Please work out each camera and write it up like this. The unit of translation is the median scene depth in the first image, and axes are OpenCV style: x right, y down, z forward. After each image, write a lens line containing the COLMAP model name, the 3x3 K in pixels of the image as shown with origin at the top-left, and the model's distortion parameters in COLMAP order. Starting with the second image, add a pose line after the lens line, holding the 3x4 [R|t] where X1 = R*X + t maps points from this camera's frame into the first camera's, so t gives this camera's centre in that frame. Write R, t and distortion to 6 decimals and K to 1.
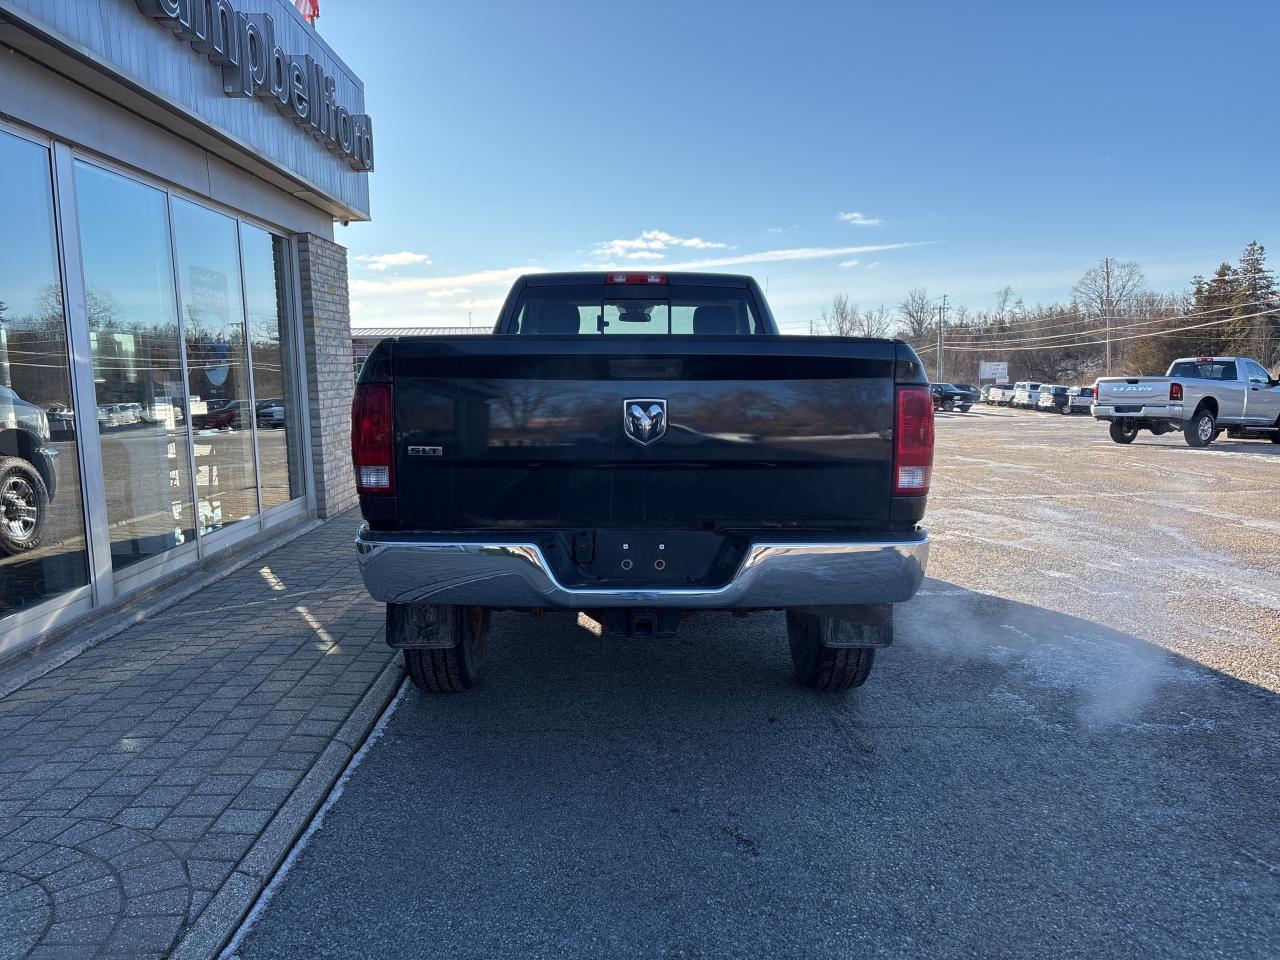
lens RADIAL K [[978.4, 0, 640.0], [0, 978.4, 480.0], [0, 0, 1]] dist [0.022012, -0.002189]
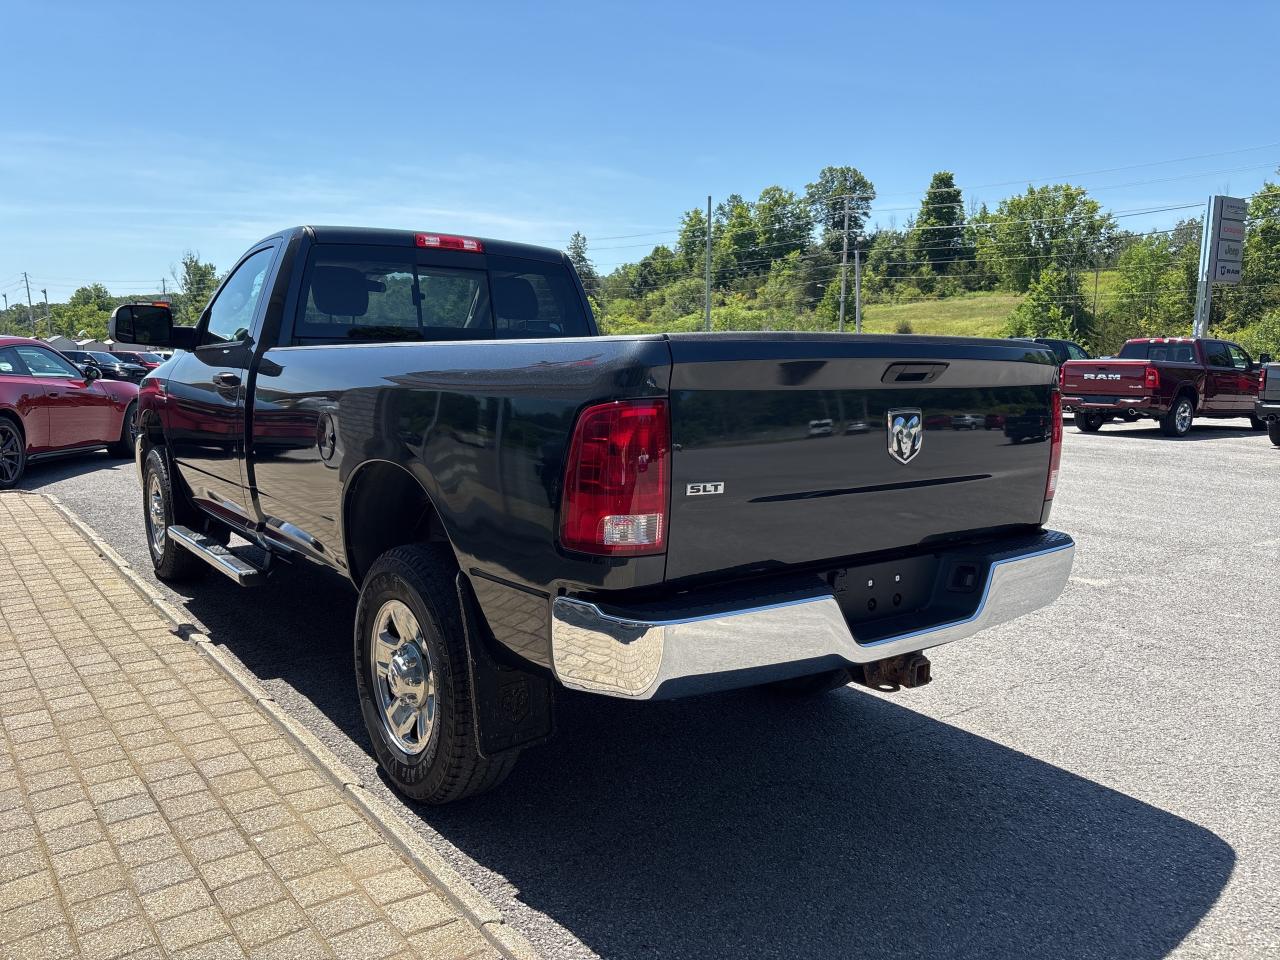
lens RADIAL K [[961.7, 0, 642.8], [0, 961.7, 495.8], [0, 0, 1]] dist [0.048550, -0.045433]
pose [[0.802697, -0.076380, 0.591476, -0.536771], [0.044909, 0.996690, 0.067762, -0.059185], [-0.594694, -0.027830, 0.803470, 0.352761]]
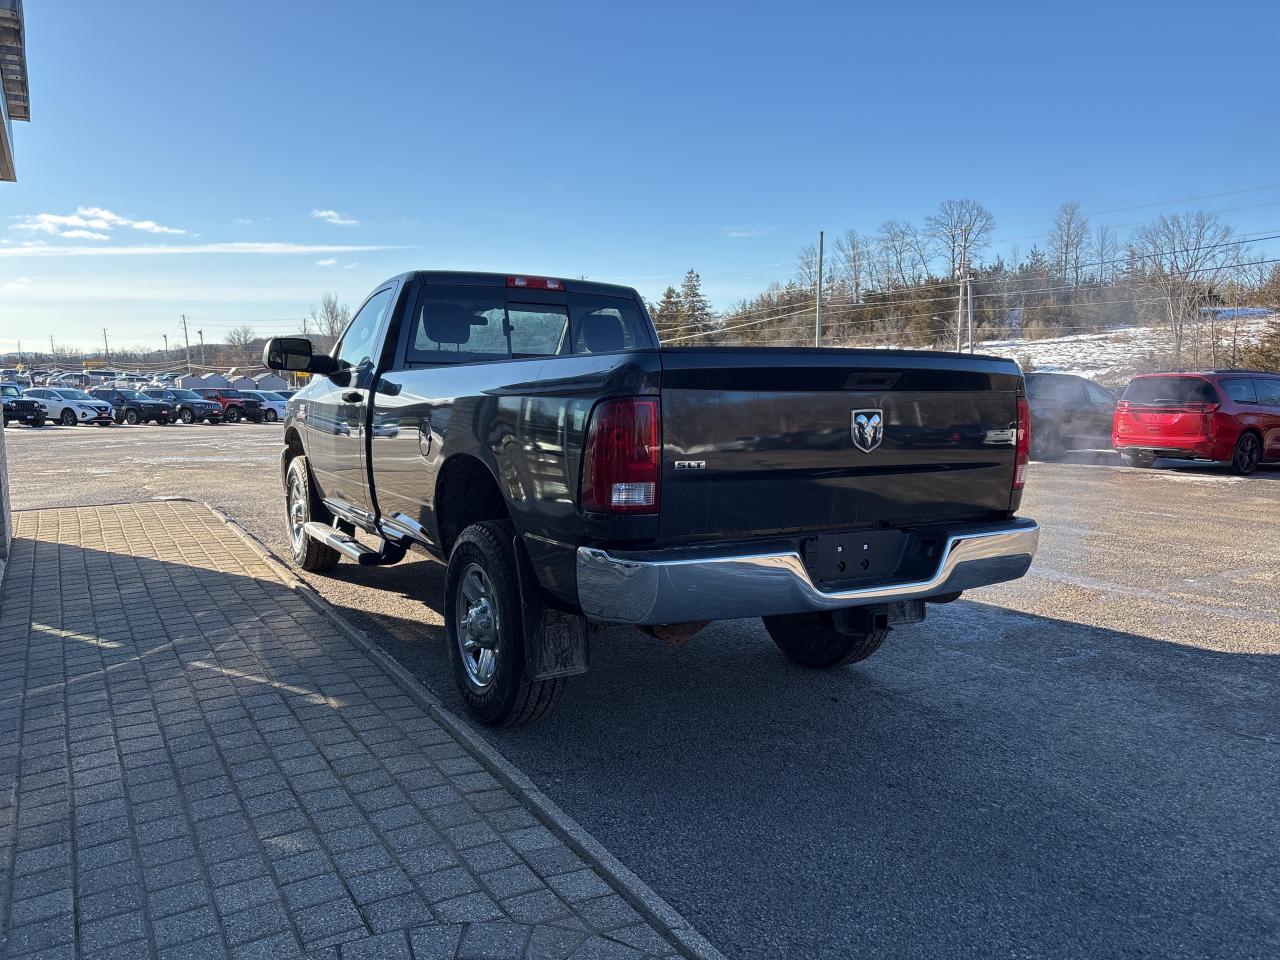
lens RADIAL K [[978.4, 0, 640.0], [0, 978.4, 480.0], [0, 0, 1]] dist [0.022012, -0.002189]
pose [[0.870175, -0.039385, 0.491167, -0.580747], [0.040653, 0.999141, 0.008095, -0.019004], [-0.491064, 0.012924, 0.871028, 0.143658]]
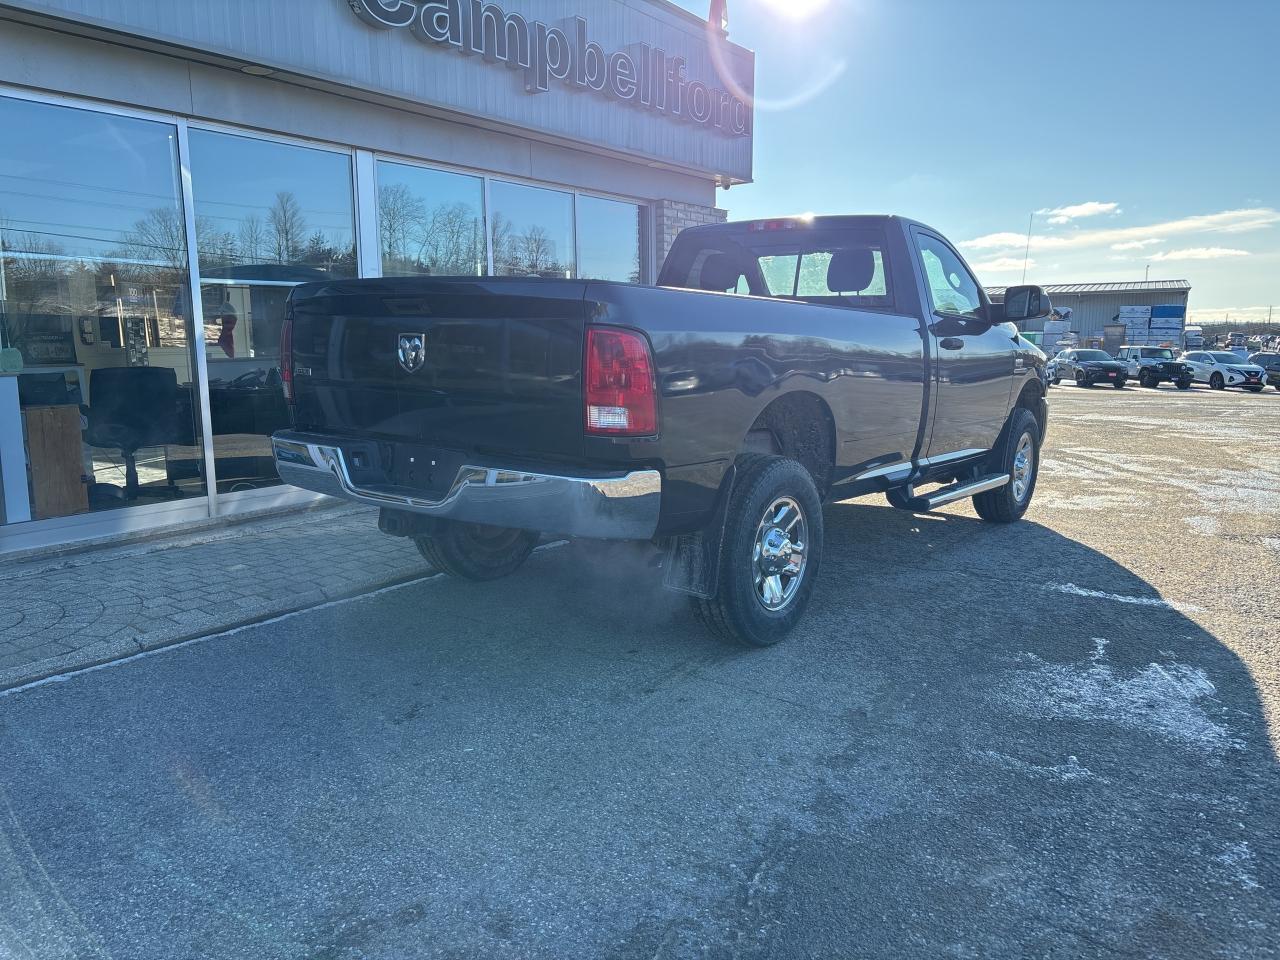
lens RADIAL K [[978.4, 0, 640.0], [0, 978.4, 480.0], [0, 0, 1]] dist [0.022012, -0.002189]
pose [[0.790043, 0.102893, -0.604355, 0.742157], [-0.079203, 0.994684, 0.065811, -0.005203], [0.607914, -0.004127, 0.793992, 0.180584]]
